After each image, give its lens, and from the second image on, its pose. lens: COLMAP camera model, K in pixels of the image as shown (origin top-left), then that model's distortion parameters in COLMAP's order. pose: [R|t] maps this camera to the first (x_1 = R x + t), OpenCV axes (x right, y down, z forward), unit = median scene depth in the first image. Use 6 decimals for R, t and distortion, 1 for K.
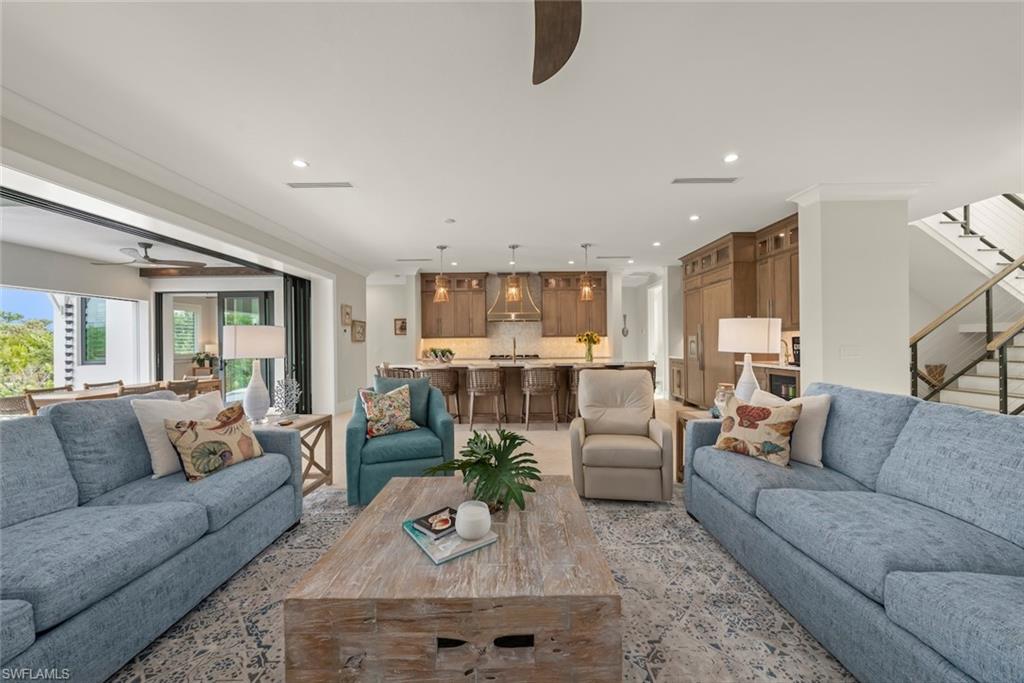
lens RADIAL K [[370.7, 0, 507.5], [0, 370.7, 346.3], [0, 0, 1]] dist [-0.002834, -0.000032]
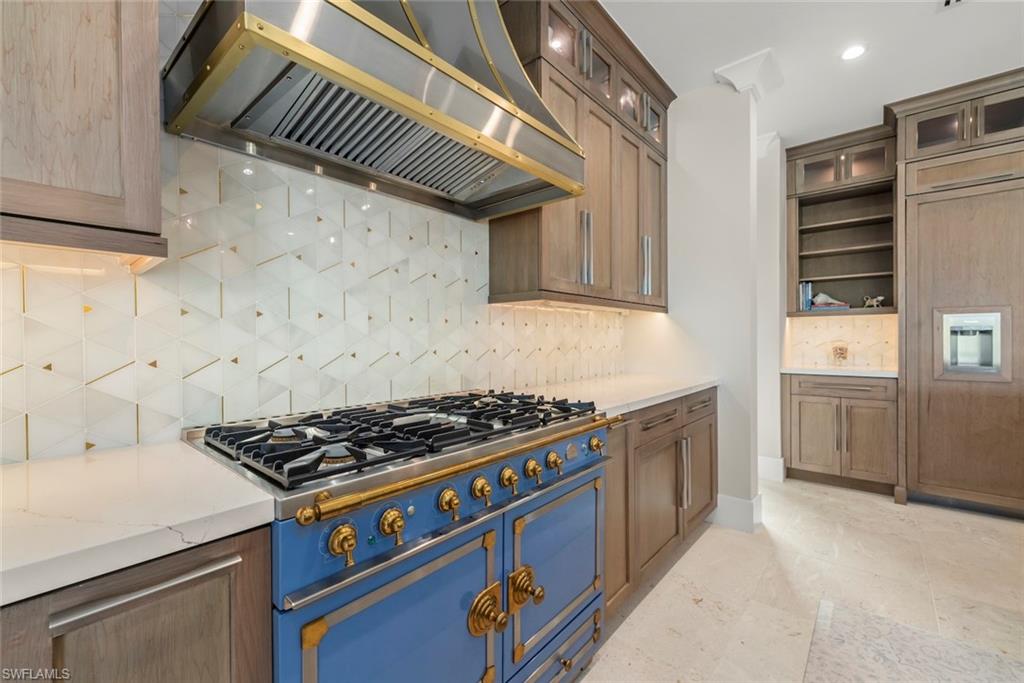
lens RADIAL K [[424.9, 0, 515.3], [0, 424.9, 345.8], [0, 0, 1]] dist [0.000126, -0.000017]
pose [[0.656867, -0.005811, 0.753984, -0.088788], [0.002674, 0.999982, 0.005377, -0.001466], [-0.754002, -0.001516, 0.656871, 0.955720]]
